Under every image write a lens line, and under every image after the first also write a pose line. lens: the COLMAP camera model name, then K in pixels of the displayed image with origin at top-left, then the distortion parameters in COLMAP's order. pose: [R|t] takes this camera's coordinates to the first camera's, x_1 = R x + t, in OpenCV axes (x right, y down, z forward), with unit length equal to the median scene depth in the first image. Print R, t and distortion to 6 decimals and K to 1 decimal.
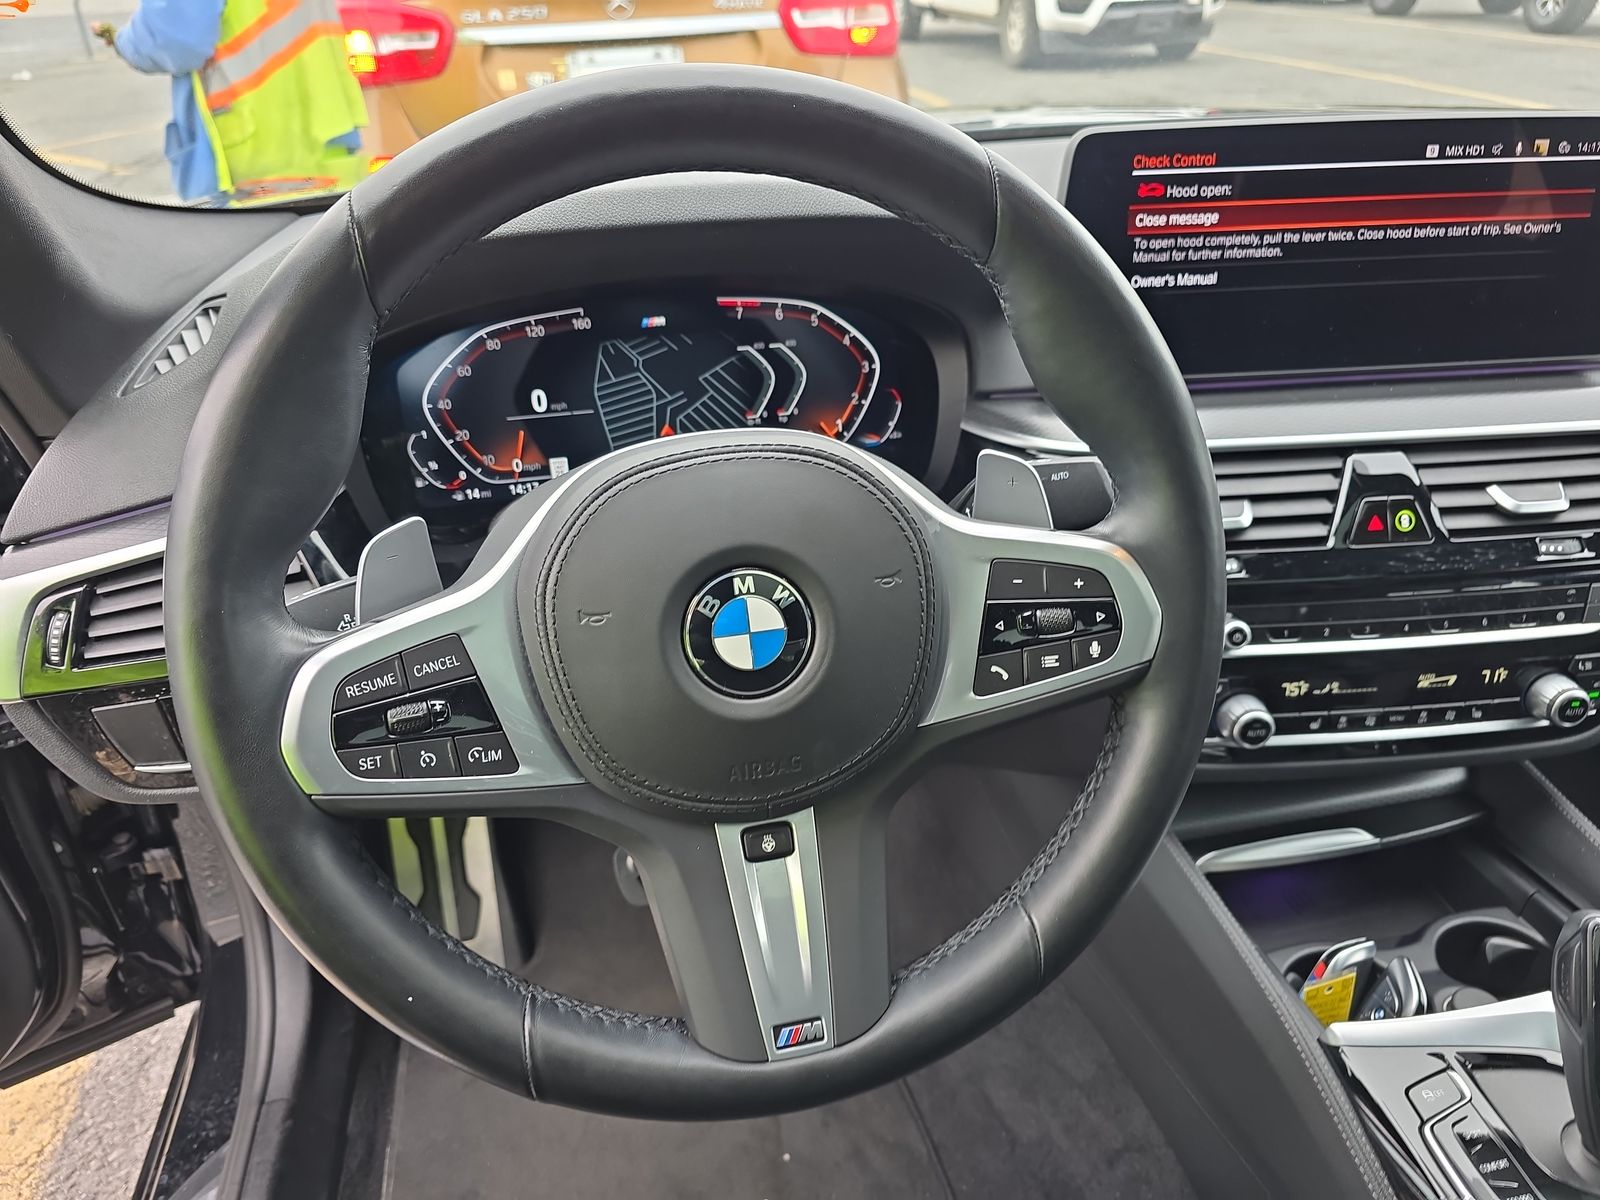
lens RADIAL K [[1066.5, 0, 800.0], [0, 1066.5, 600.0], [0, 0, 1]] dist [0.030889, -0.047750]
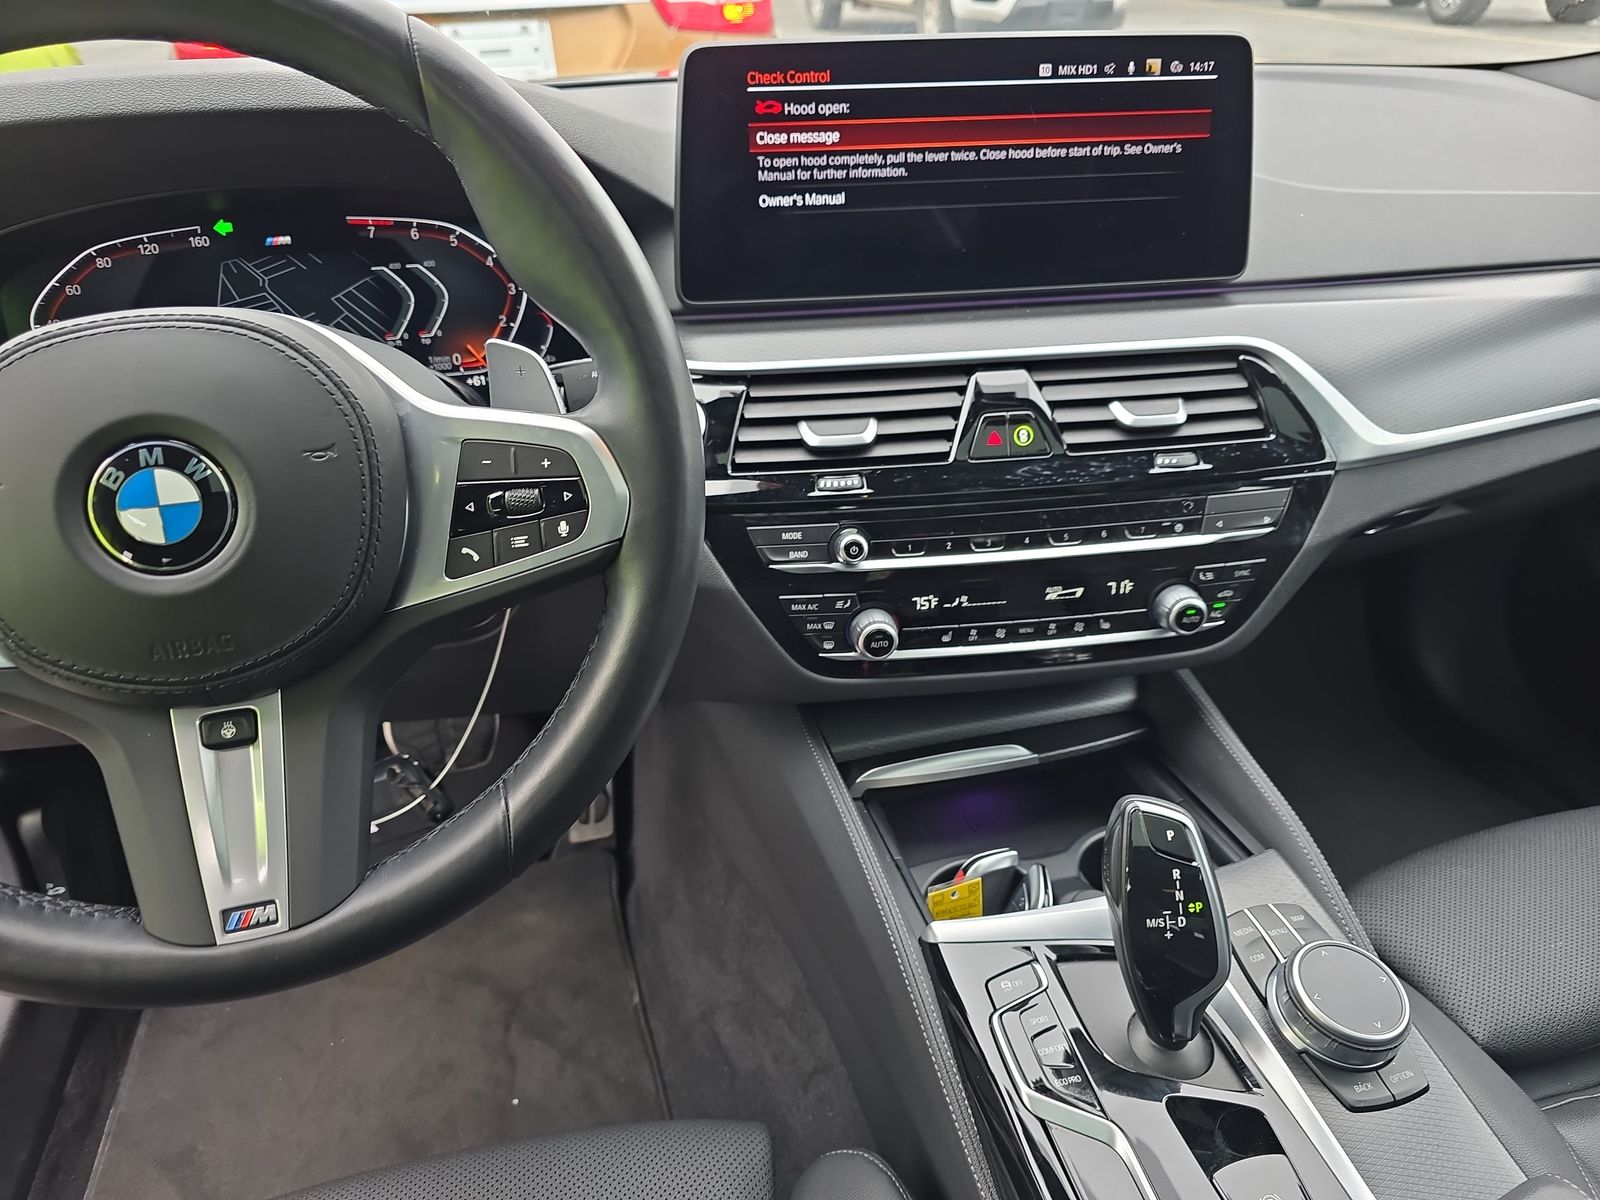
lens RADIAL K [[1066.5, 0, 800.0], [0, 1066.5, 600.0], [0, 0, 1]] dist [0.030889, -0.047750]
pose [[0.998407, -0.016038, 0.054087, 0.290254], [0.015672, 0.999851, 0.007184, 0.071542], [-0.054194, -0.006325, 0.998510, -0.007578]]
